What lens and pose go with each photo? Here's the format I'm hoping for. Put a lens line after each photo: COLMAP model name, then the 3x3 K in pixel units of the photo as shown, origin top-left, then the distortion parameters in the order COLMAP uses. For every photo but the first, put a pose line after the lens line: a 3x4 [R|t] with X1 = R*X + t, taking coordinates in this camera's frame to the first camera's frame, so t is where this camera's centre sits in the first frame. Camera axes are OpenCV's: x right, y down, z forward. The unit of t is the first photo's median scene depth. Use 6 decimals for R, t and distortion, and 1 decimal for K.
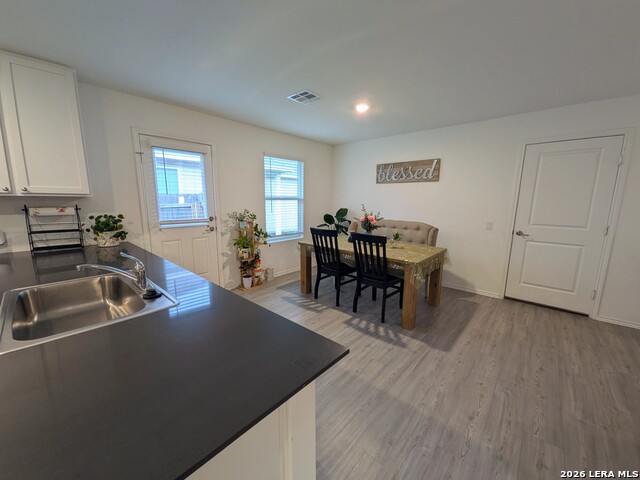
lens RADIAL K [[250.9, 0, 318.5], [0, 250.9, 240.0], [0, 0, 1]] dist [0.017743, -0.007724]
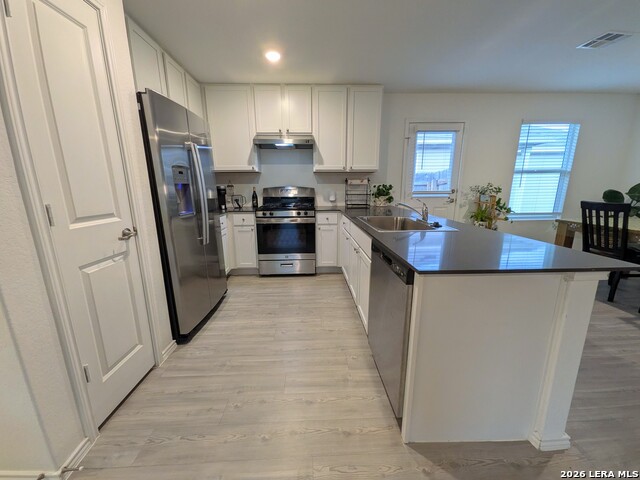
lens RADIAL K [[250.9, 0, 318.5], [0, 250.9, 240.0], [0, 0, 1]] dist [0.017743, -0.007724]
pose [[0.697604, 0.141435, -0.702385, -0.030348], [-0.104000, 0.989929, 0.096044, 0.086322], [0.708896, 0.006048, 0.705288, -0.209357]]
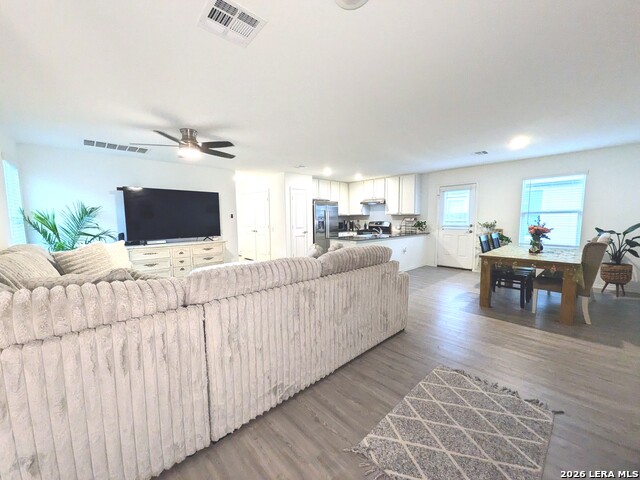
lens RADIAL K [[250.9, 0, 318.5], [0, 250.9, 240.0], [0, 0, 1]] dist [0.017743, -0.007724]
pose [[-0.097180, 0.080818, -0.991980, 1.427877], [-0.152466, 0.983724, 0.095082, 0.006915], [0.983519, 0.160484, -0.083276, 0.145992]]
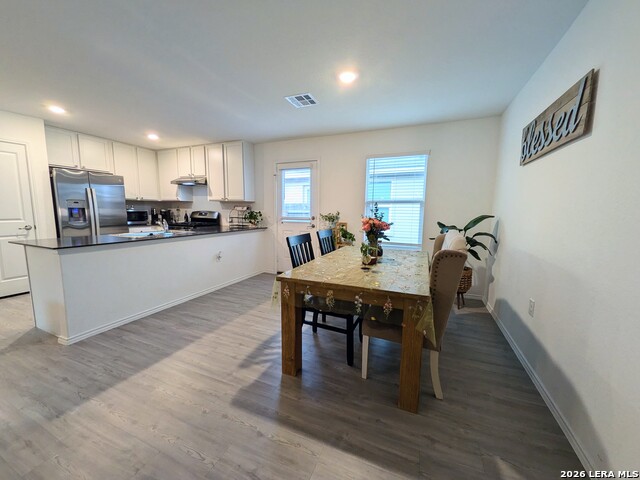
lens RADIAL K [[250.9, 0, 318.5], [0, 250.9, 240.0], [0, 0, 1]] dist [0.017743, -0.007724]
pose [[0.321623, 0.108703, -0.940607, 0.817562], [-0.163501, 0.984842, 0.057909, -0.054856], [0.932645, 0.135165, 0.334521, 0.638203]]
